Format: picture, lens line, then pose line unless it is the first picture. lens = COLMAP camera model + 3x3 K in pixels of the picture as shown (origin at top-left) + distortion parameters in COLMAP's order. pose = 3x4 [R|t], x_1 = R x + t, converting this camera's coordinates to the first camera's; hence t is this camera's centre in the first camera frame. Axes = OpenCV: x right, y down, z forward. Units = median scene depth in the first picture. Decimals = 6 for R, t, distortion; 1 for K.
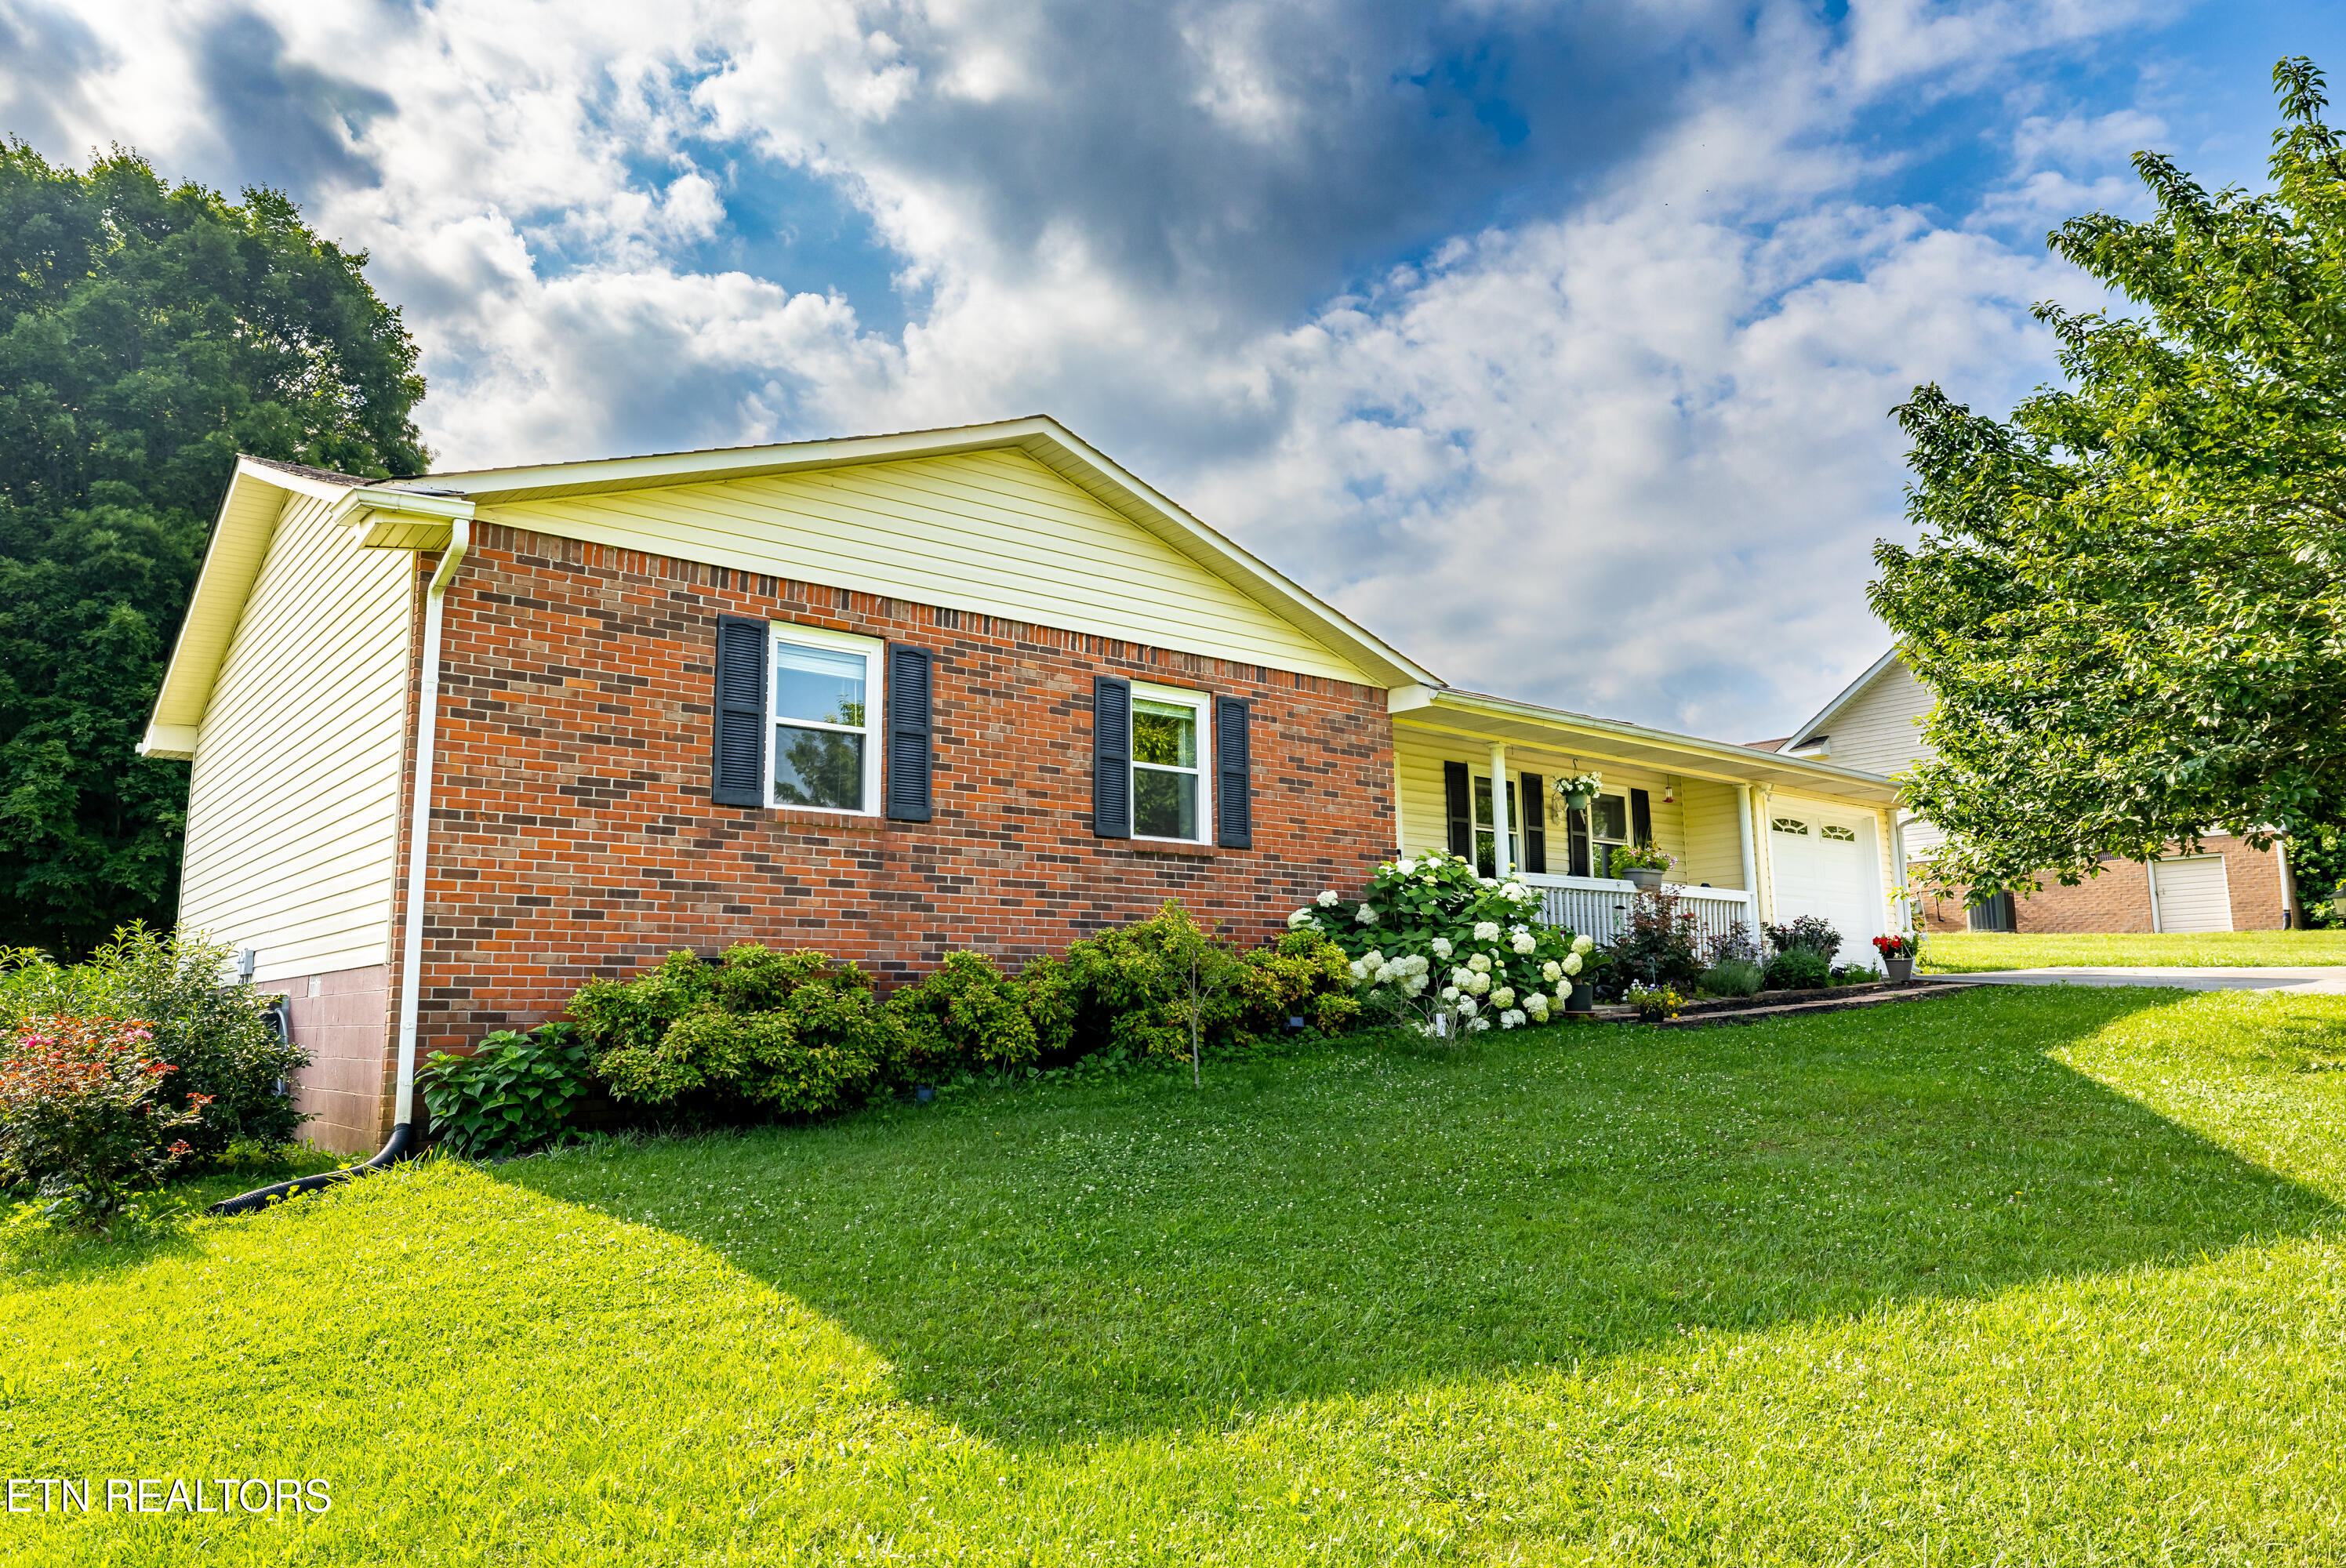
lens RADIAL K [[1579.3, 0, 1173.0], [0, 1579.3, 784.0], [0, 0, 1]] dist [0.002904, -0.000708]
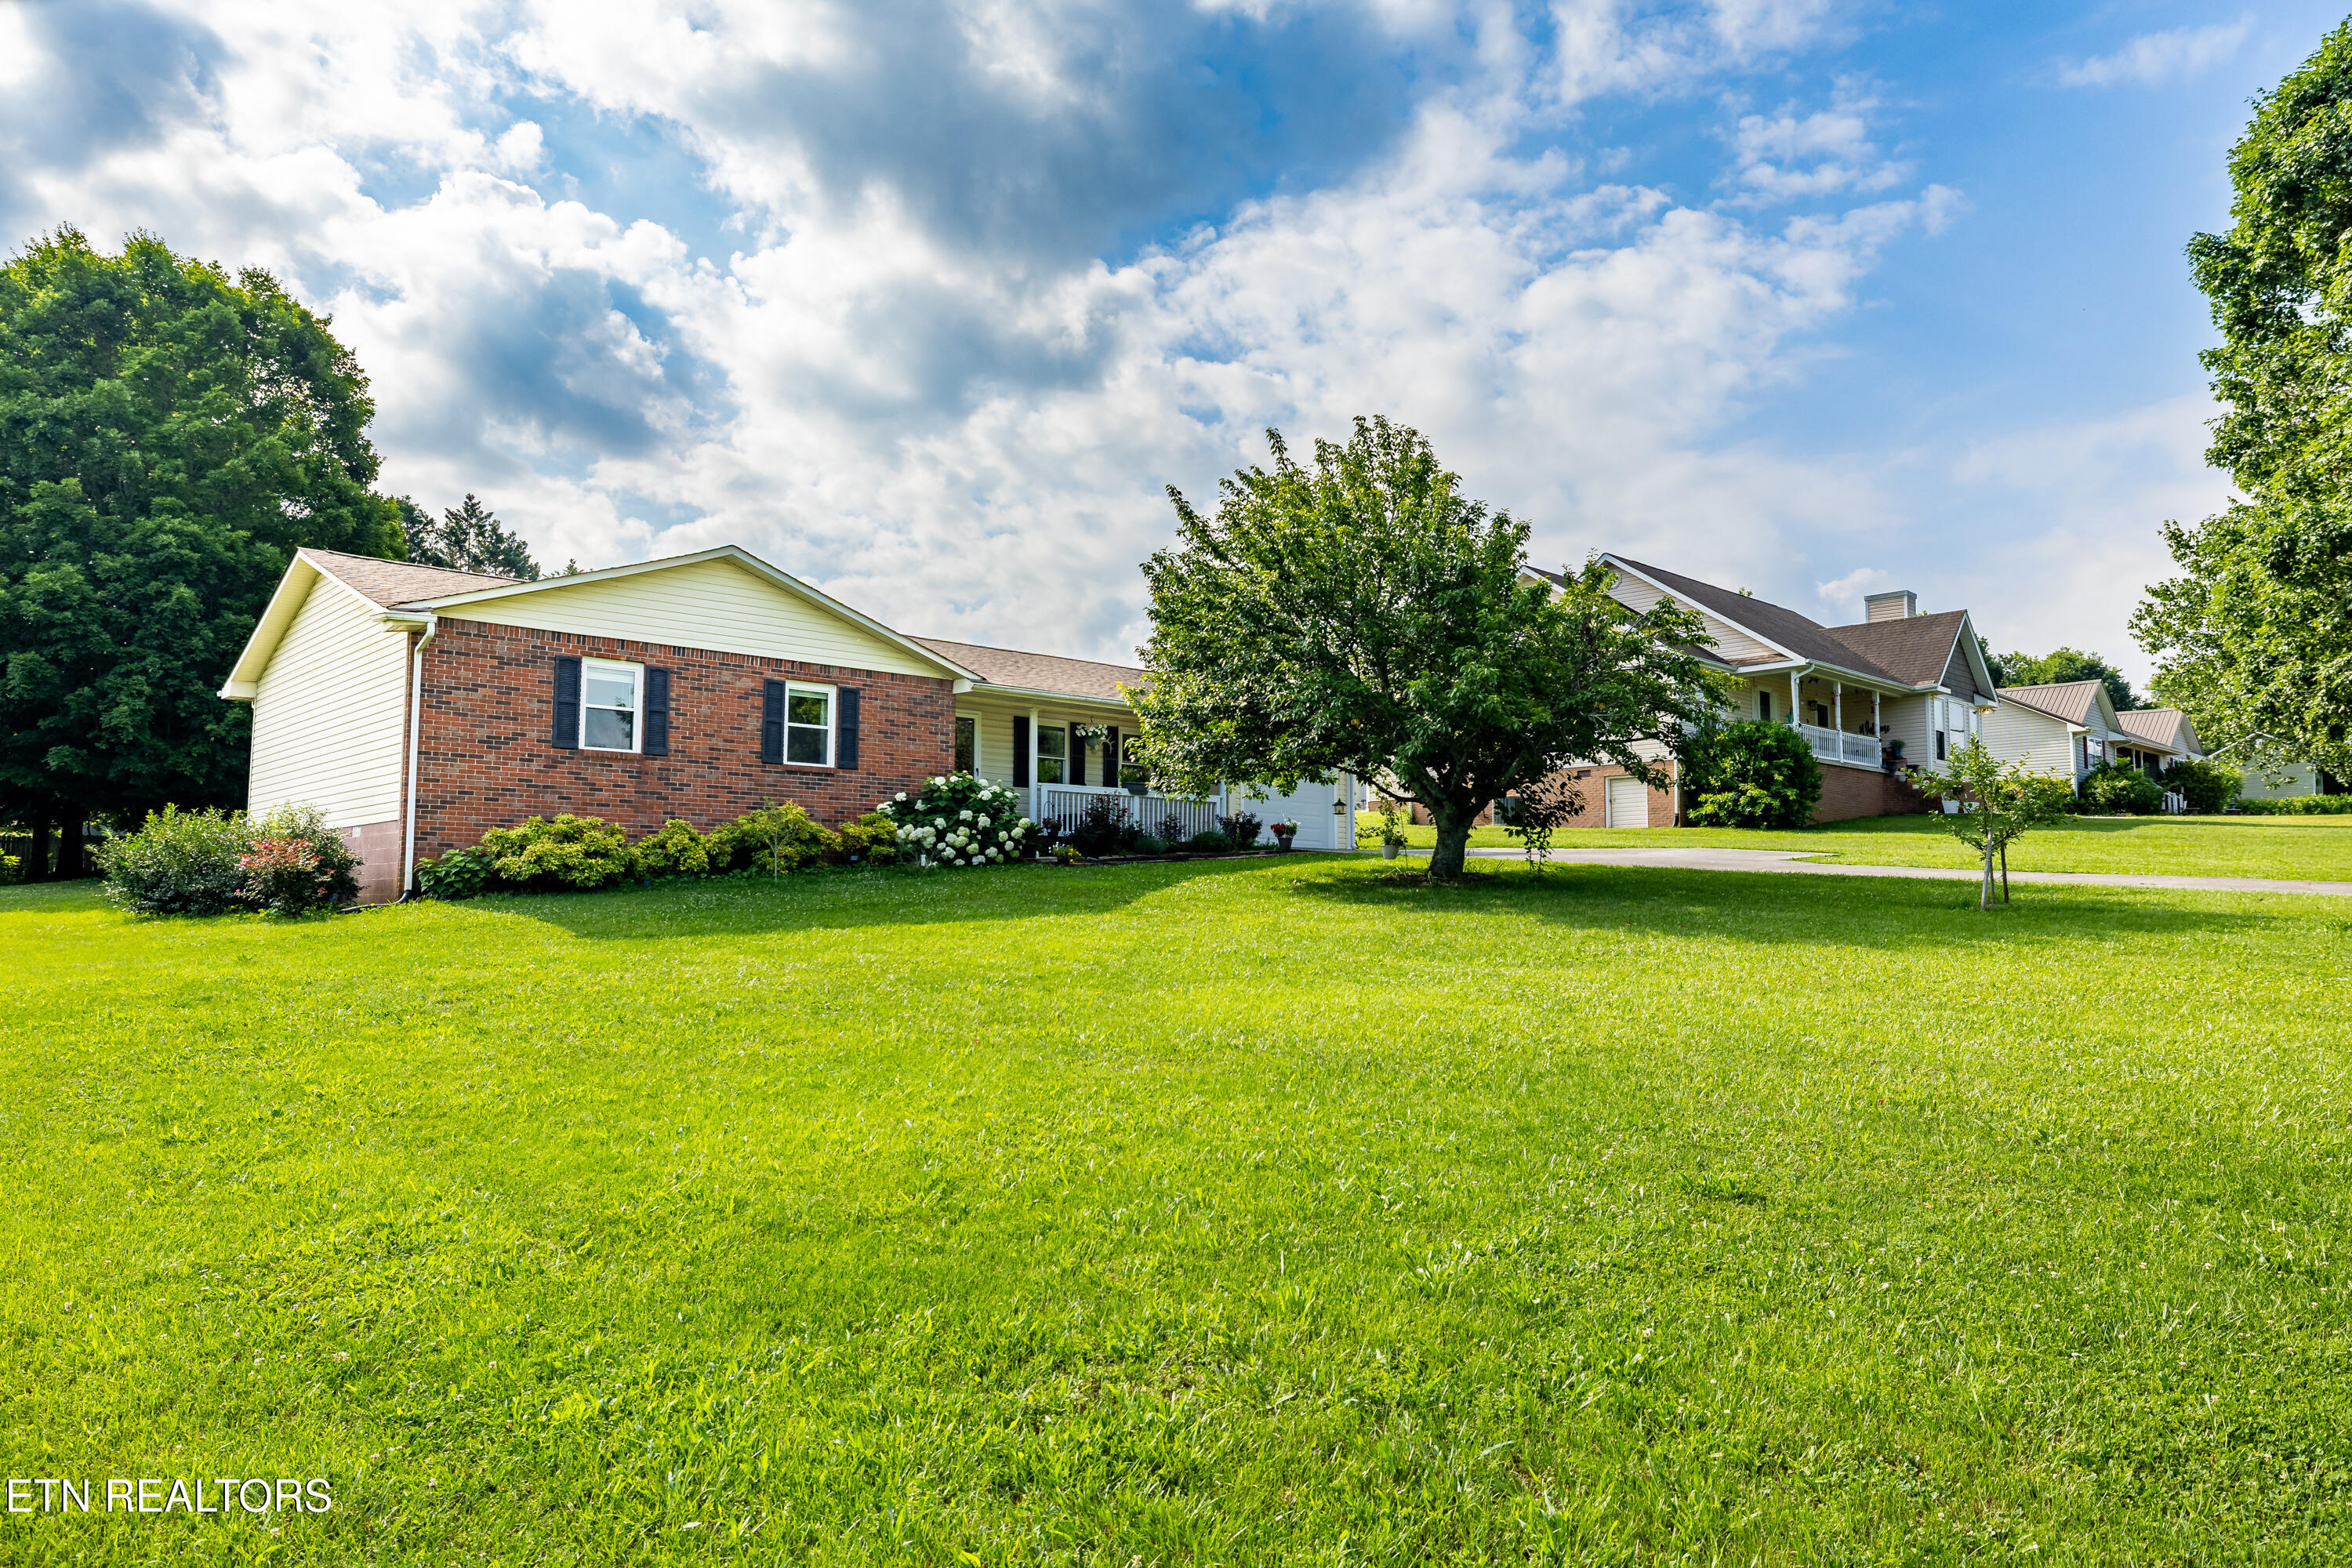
lens RADIAL K [[1562.7, 0, 1176.0], [0, 1562.7, 784.0], [0, 0, 1]] dist [0.031999, -0.044115]
pose [[0.998723, 0.017991, 0.047211, 0.364175], [-0.021237, 0.997378, 0.069176, -0.083728], [-0.045843, -0.070090, 0.996487, -0.928632]]
